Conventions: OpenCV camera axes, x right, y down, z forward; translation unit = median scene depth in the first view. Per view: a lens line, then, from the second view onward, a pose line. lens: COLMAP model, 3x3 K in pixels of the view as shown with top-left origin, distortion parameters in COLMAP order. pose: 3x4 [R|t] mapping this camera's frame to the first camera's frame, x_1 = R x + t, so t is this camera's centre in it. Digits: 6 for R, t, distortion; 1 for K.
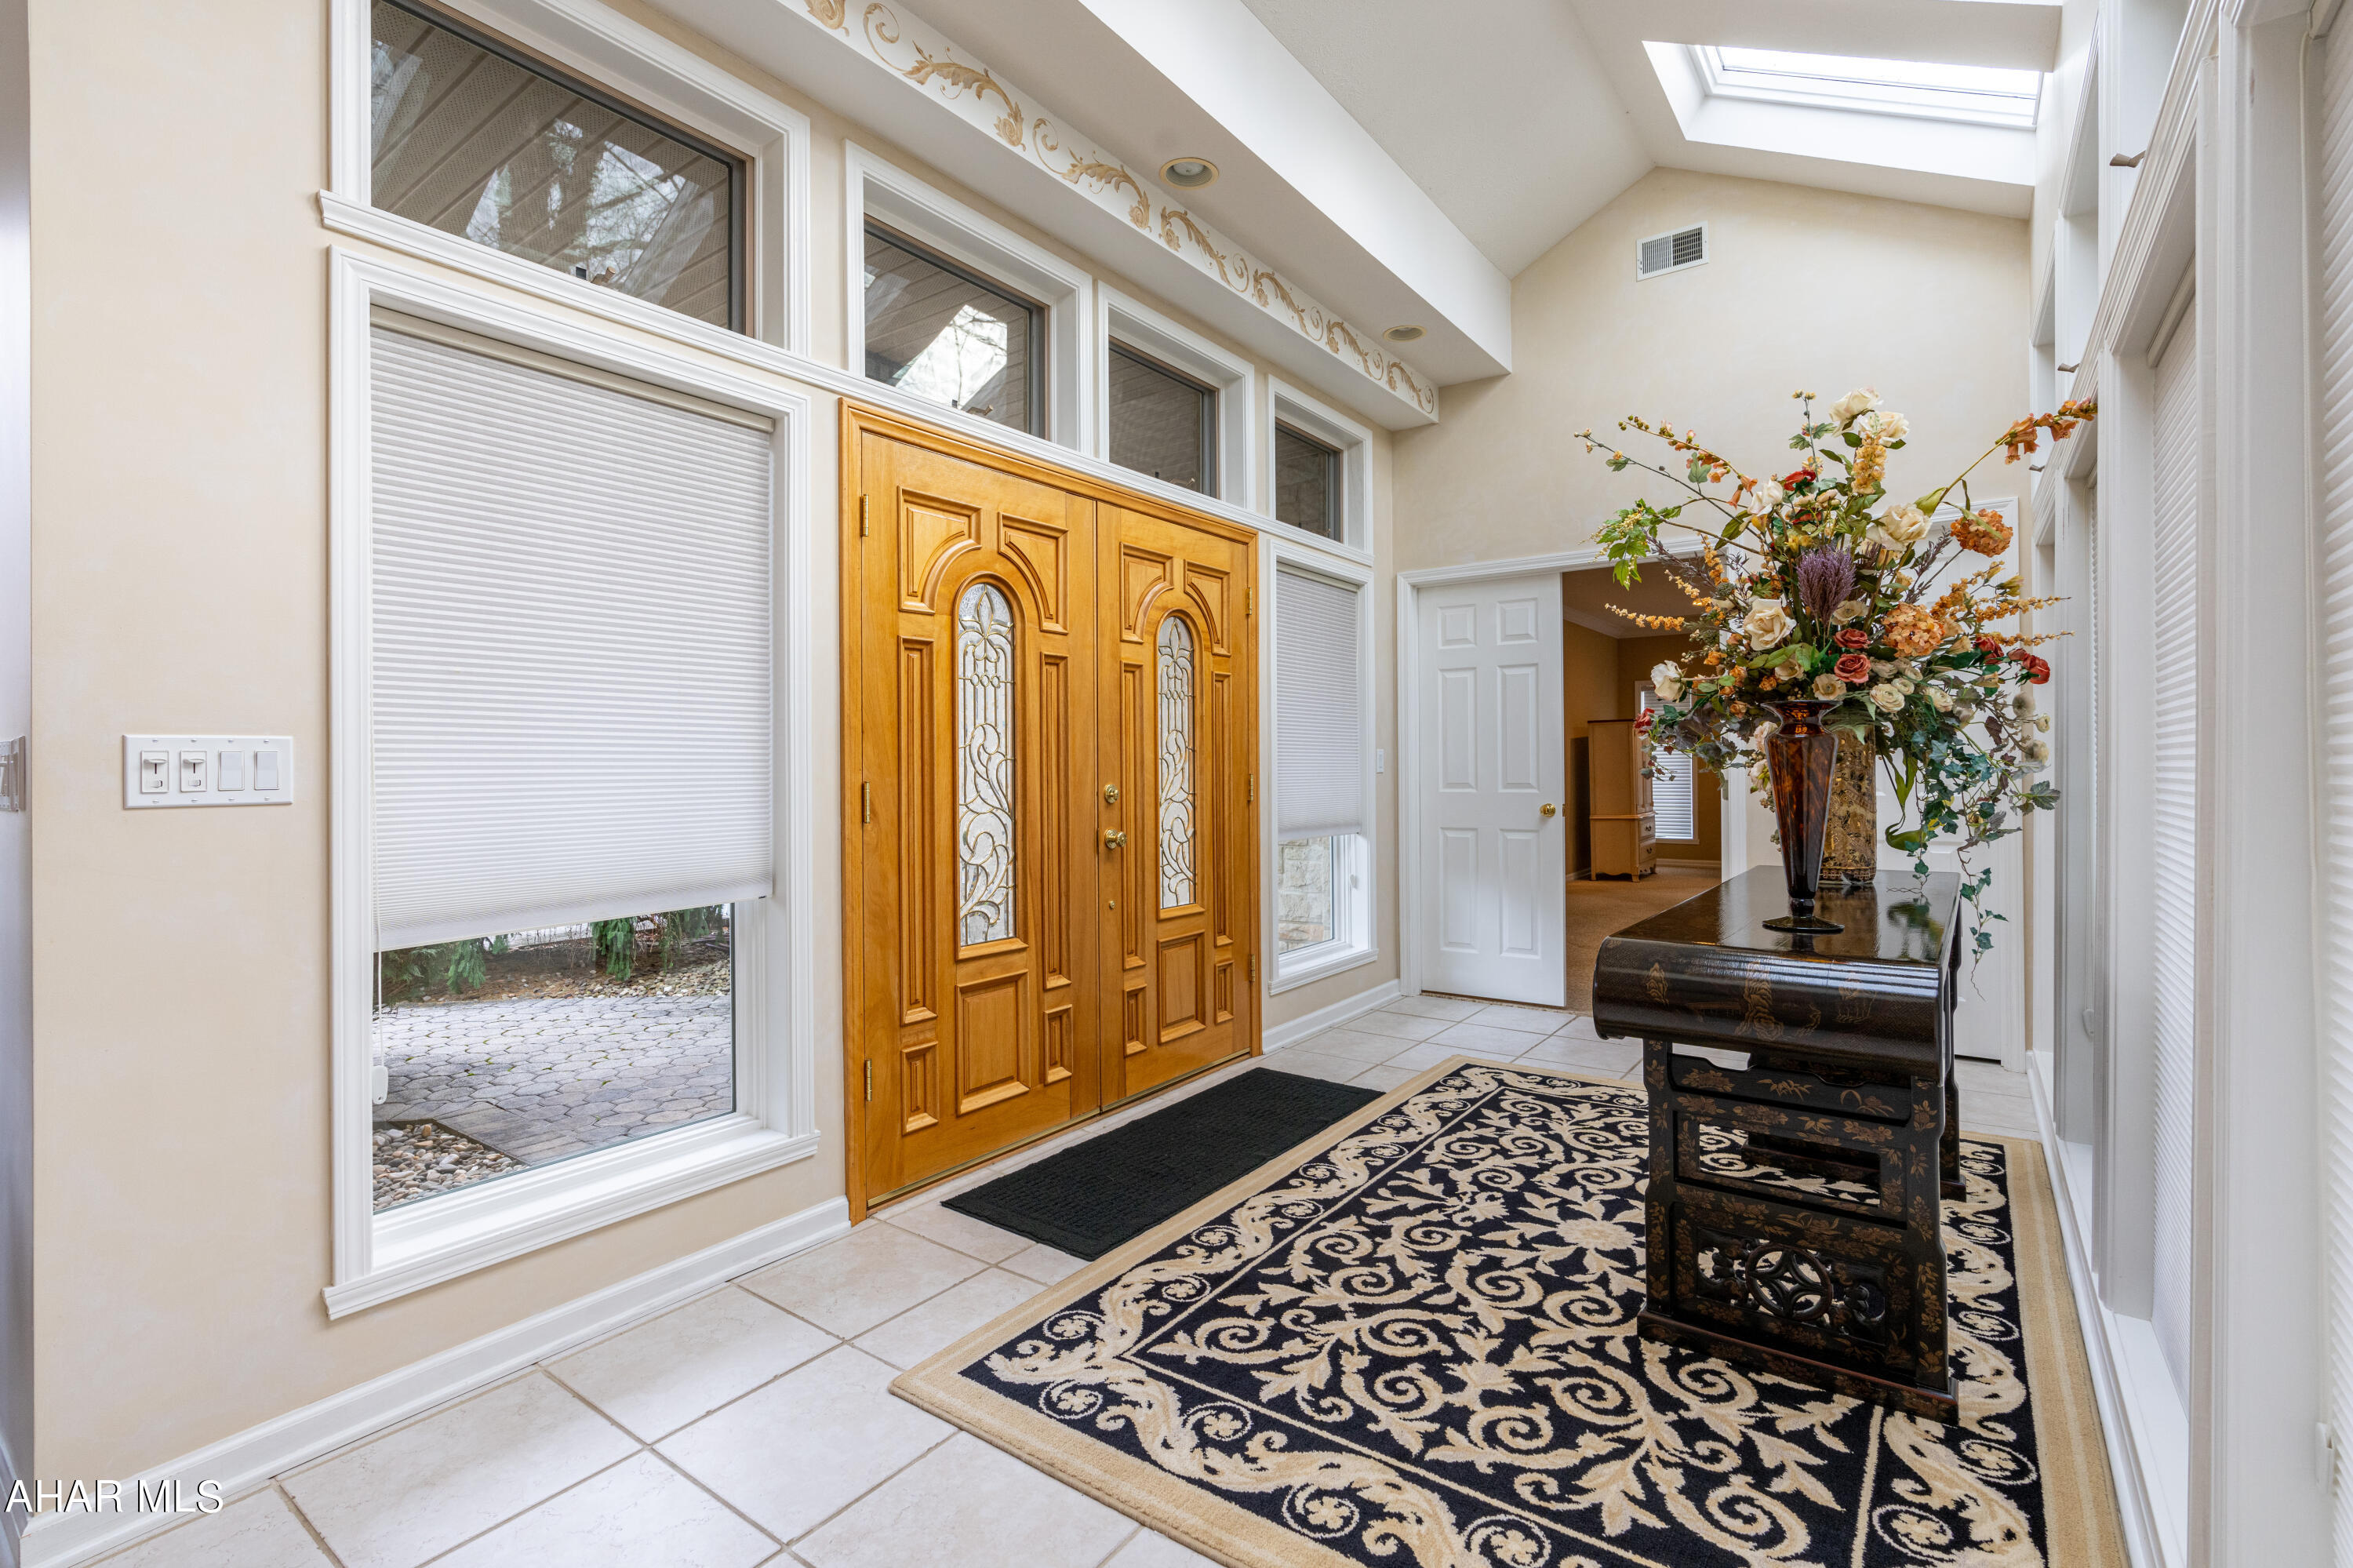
lens RADIAL K [[1064.5, 0, 1193.7], [0, 1064.5, 788.4], [0, 0, 1]] dist [-0.002151, 0.000540]
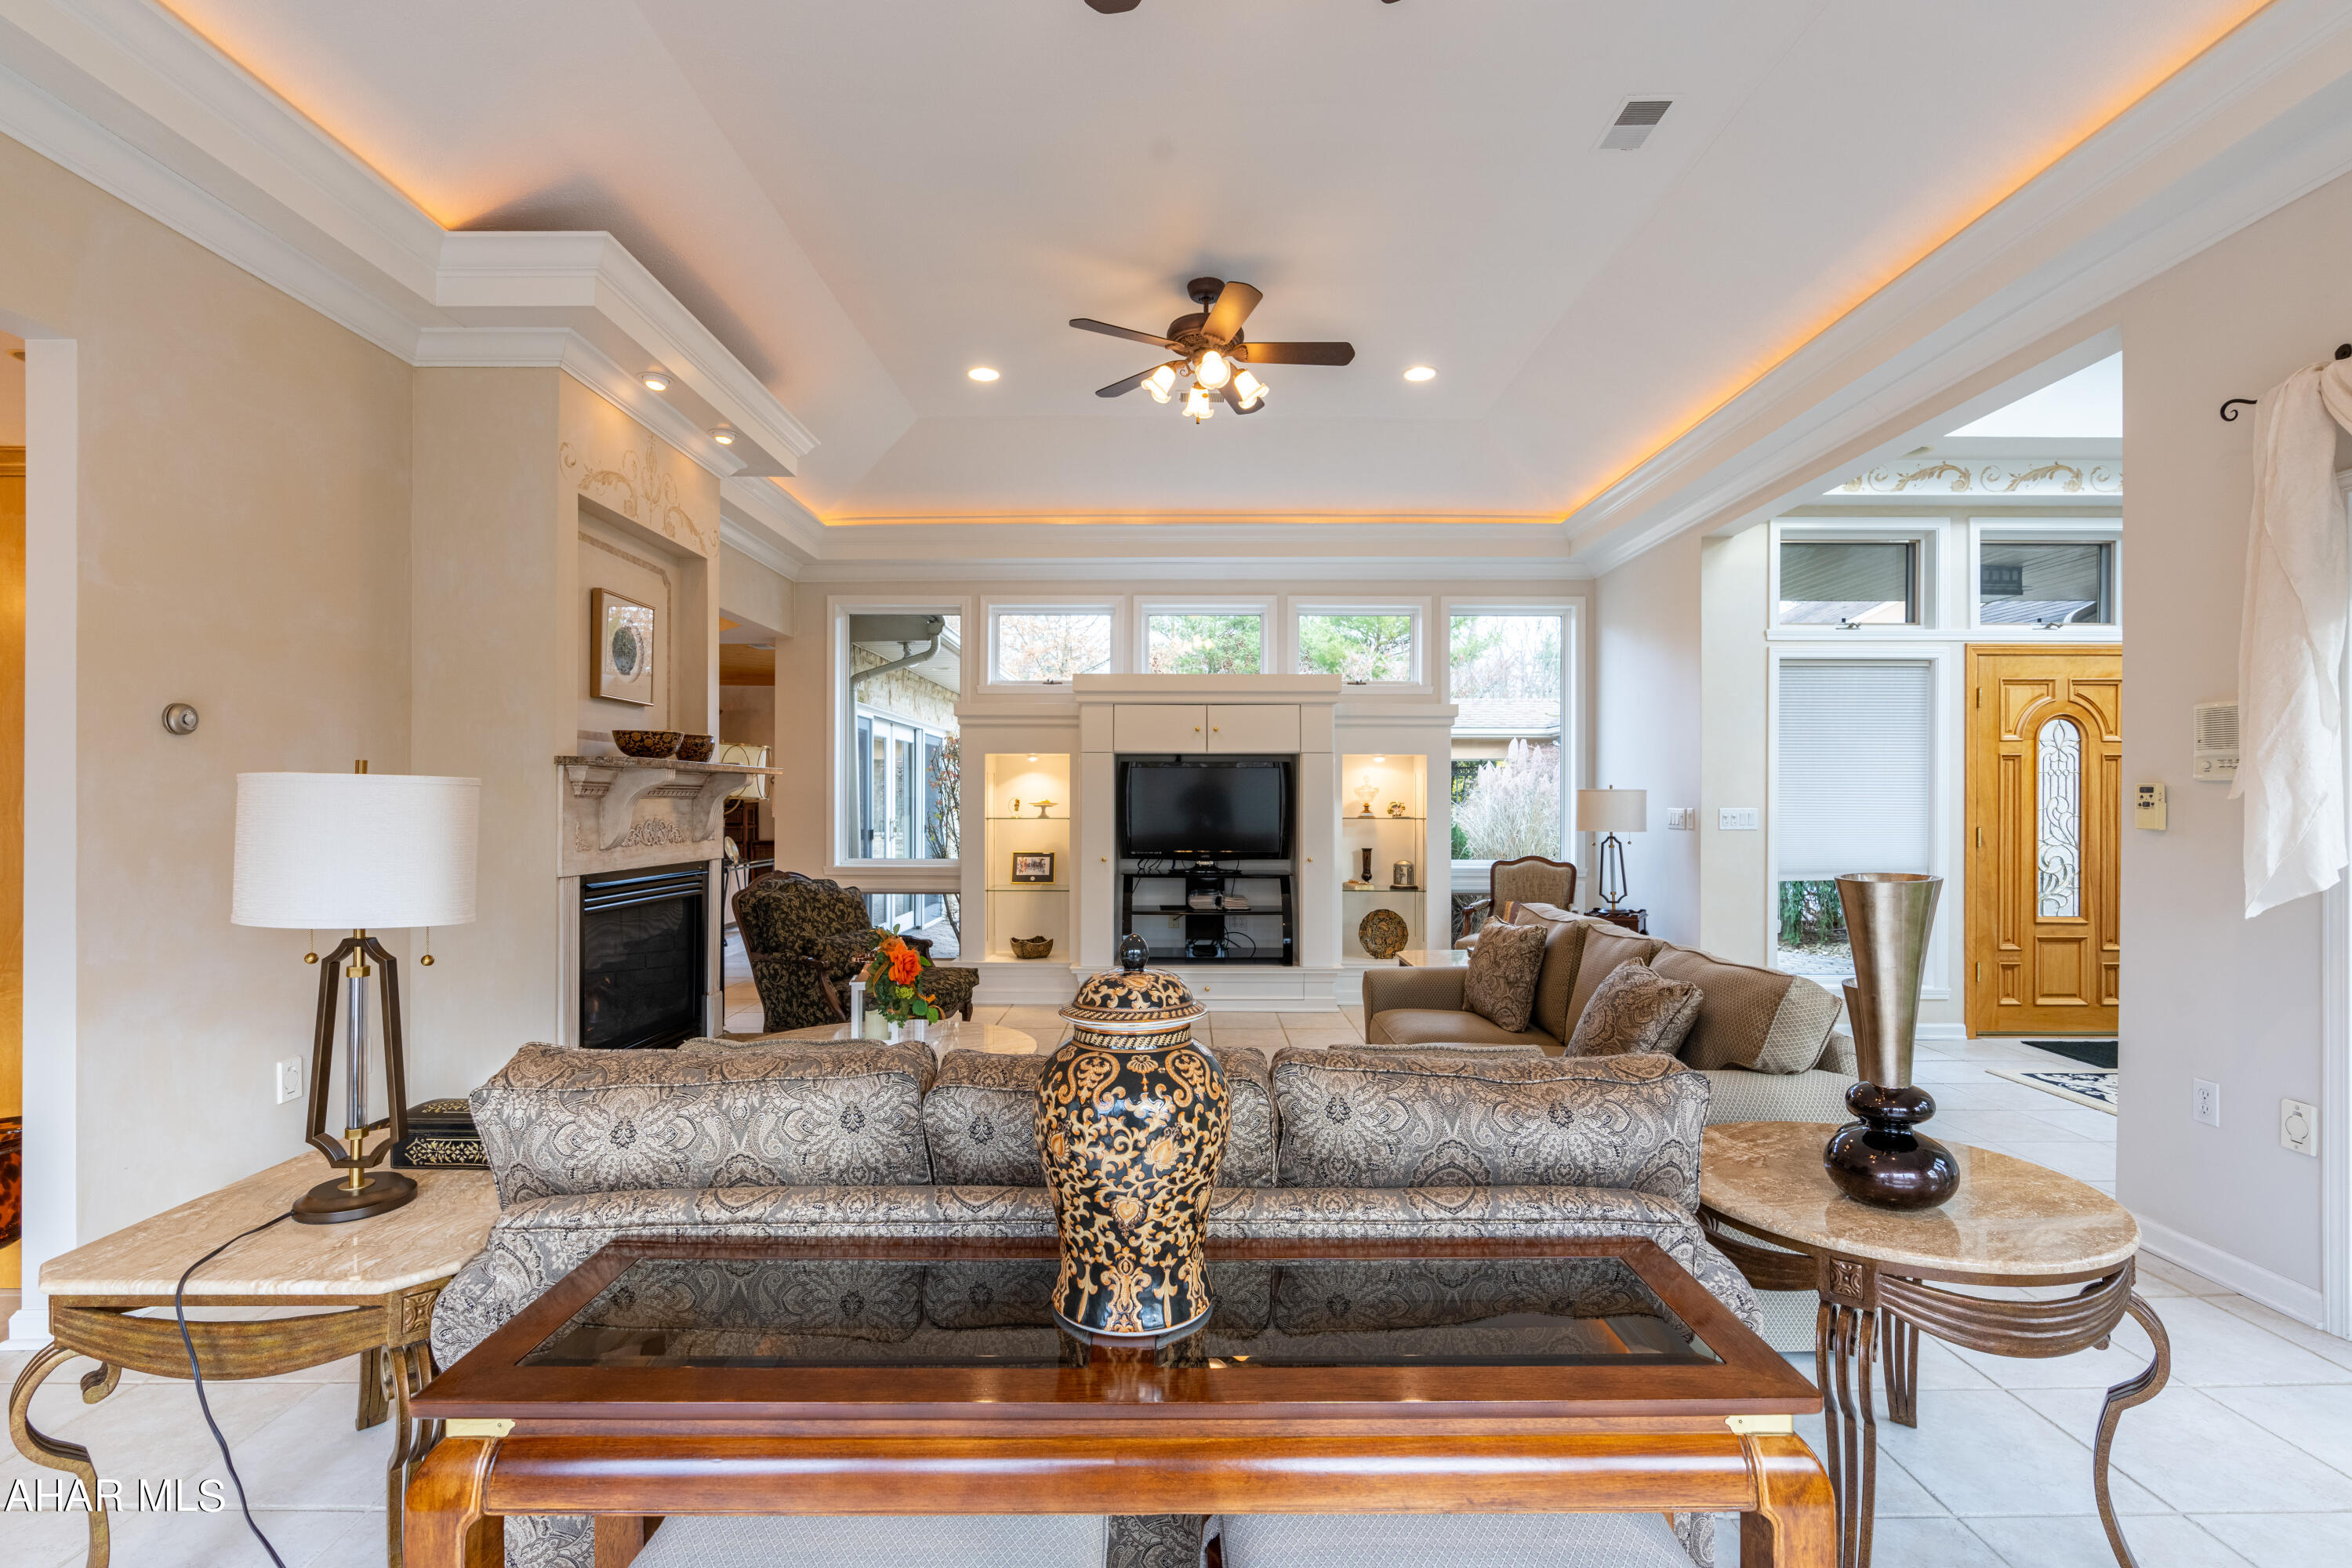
lens RADIAL K [[1066.6, 0, 1161.2], [0, 1066.6, 785.4], [0, 0, 1]] dist [-0.002457, -0.000051]
pose [[0.580089, -0.000547, -0.814553, 0.418060], [-0.025441, 0.999500, -0.018789, -0.007667], [0.814156, 0.031622, 0.579784, -1.370600]]
